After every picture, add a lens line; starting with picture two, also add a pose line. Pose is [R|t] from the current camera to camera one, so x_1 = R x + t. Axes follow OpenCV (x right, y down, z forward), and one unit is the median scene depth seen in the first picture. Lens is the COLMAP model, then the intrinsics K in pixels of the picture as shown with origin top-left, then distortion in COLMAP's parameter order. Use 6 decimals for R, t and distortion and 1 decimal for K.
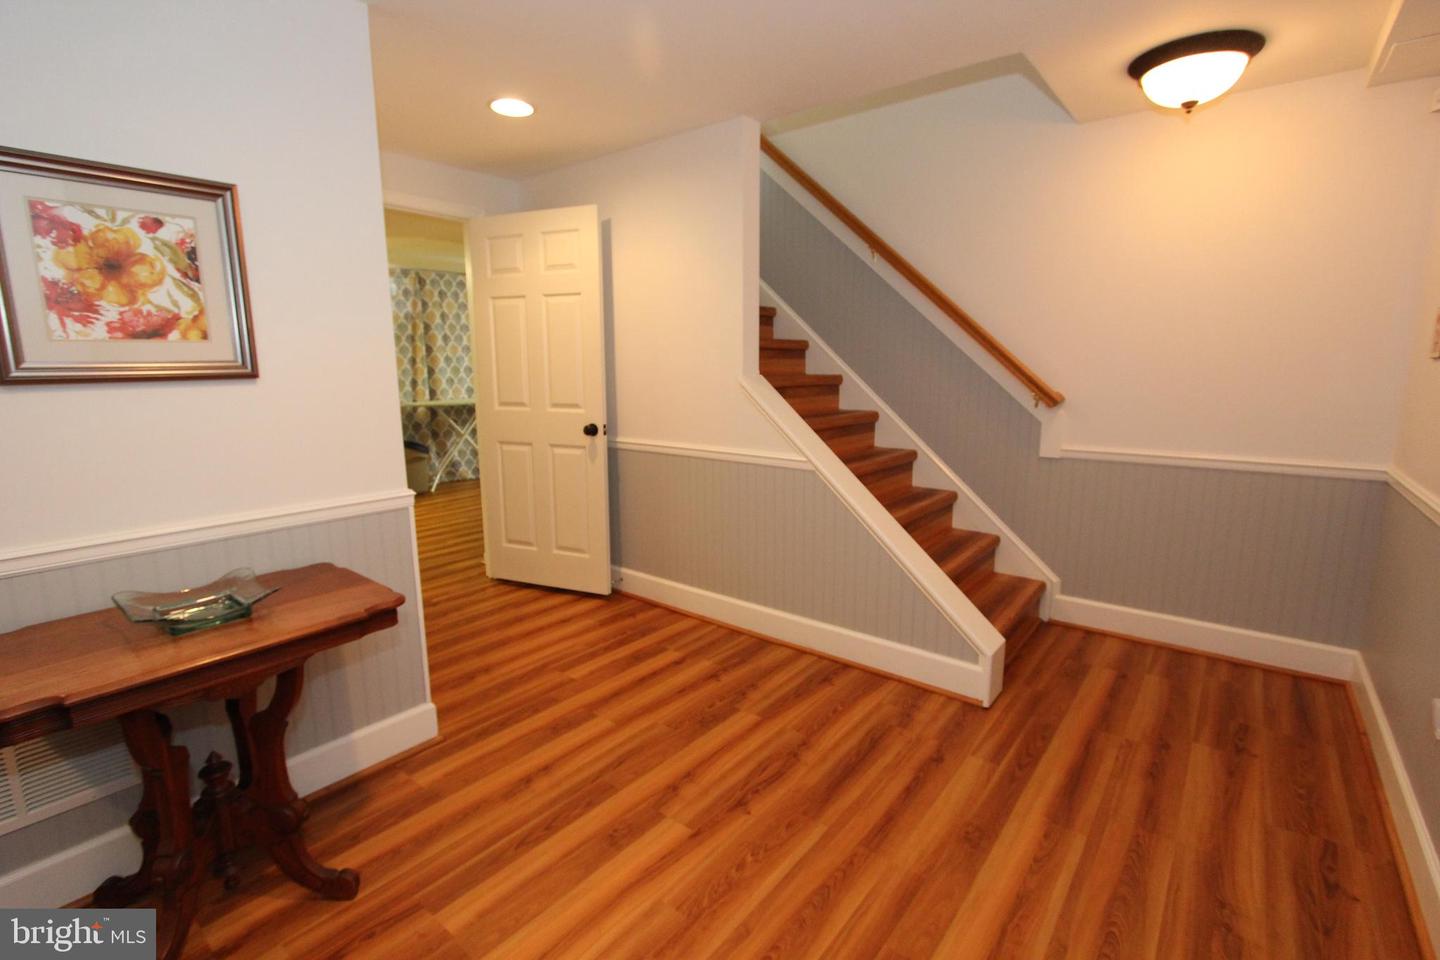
lens RADIAL K [[659.8, 0, 710.6], [0, 659.8, 477.6], [0, 0, 1]] dist [-0.018051, -0.000059]
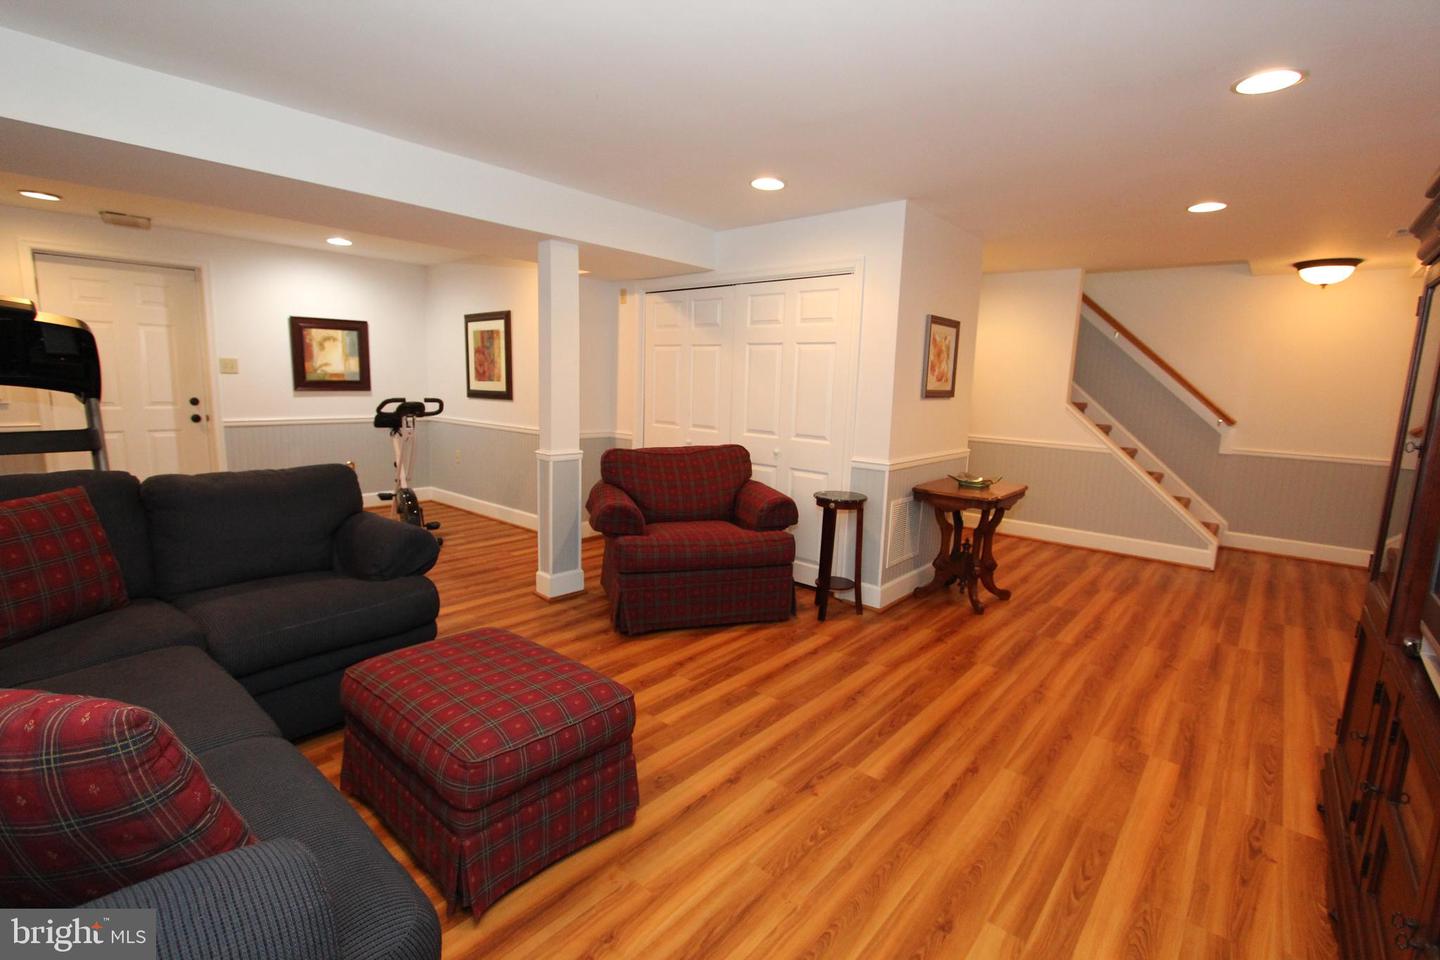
lens RADIAL K [[659.8, 0, 710.6], [0, 659.8, 477.6], [0, 0, 1]] dist [-0.018051, -0.000059]
pose [[0.998746, 0.042280, -0.026822, -1.065901], [-0.042908, 0.998808, -0.023258, 0.172237], [0.025806, 0.024380, 0.999370, -1.045139]]
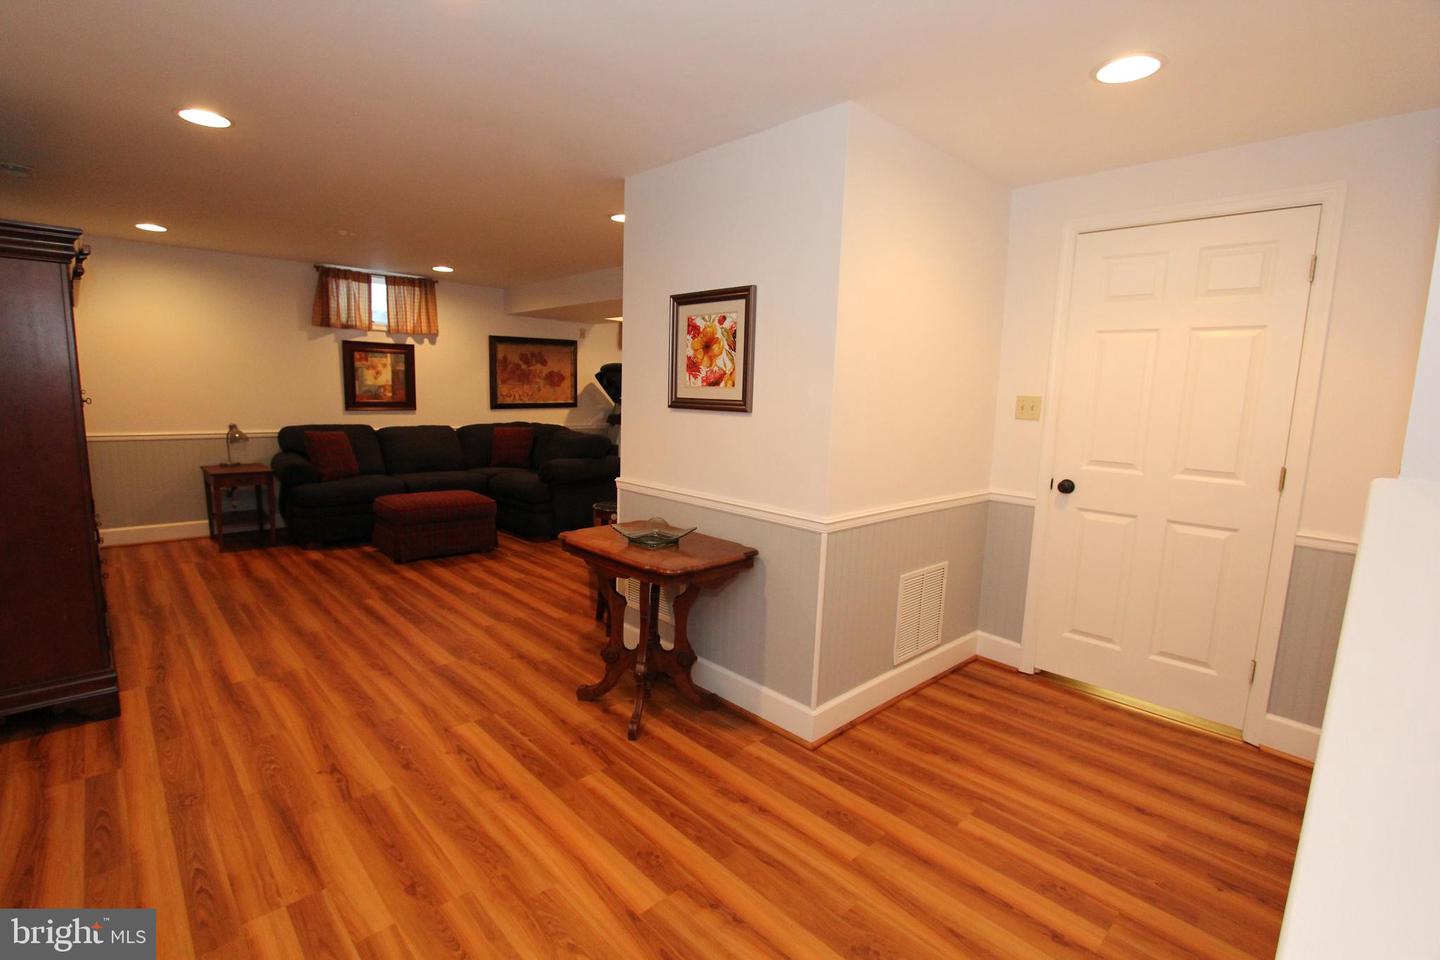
lens RADIAL K [[659.8, 0, 710.6], [0, 659.8, 477.6], [0, 0, 1]] dist [-0.018051, -0.000059]
pose [[-0.128462, 0.136372, -0.982293, 0.568785], [-0.198188, 0.966989, 0.160166, -0.162799], [0.971709, 0.215254, -0.097195, 0.768902]]
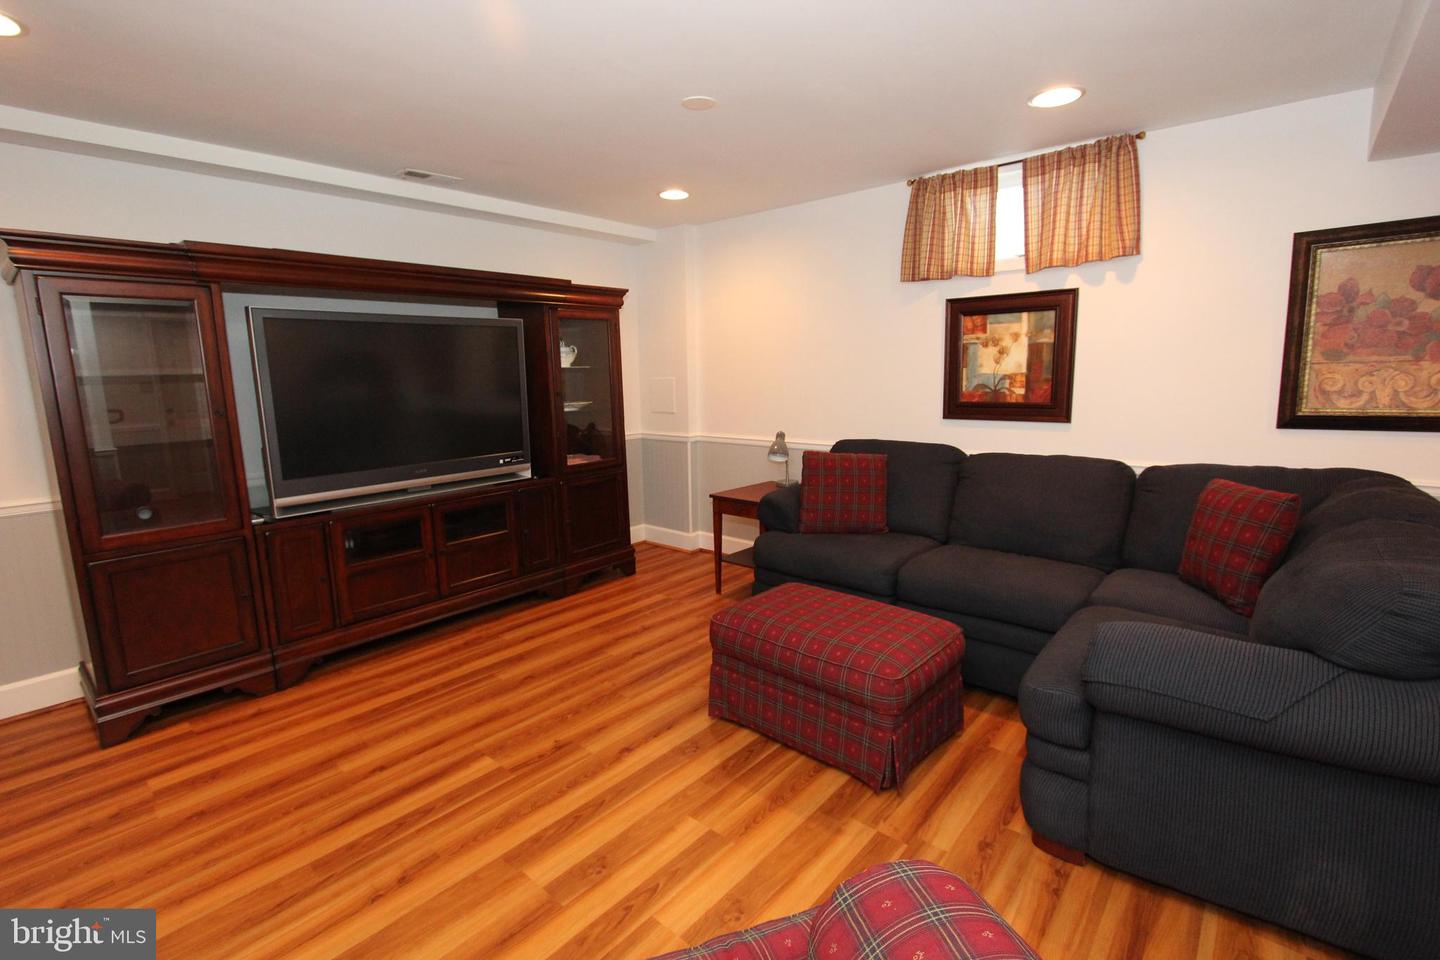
lens RADIAL K [[659.8, 0, 710.6], [0, 659.8, 477.6], [0, 0, 1]] dist [-0.018051, -0.000059]
pose [[-0.999137, 0.021956, 0.035248, -1.204434], [0.032329, 0.943987, 0.328394, -0.117062], [-0.026064, 0.329250, -0.943883, 0.594186]]
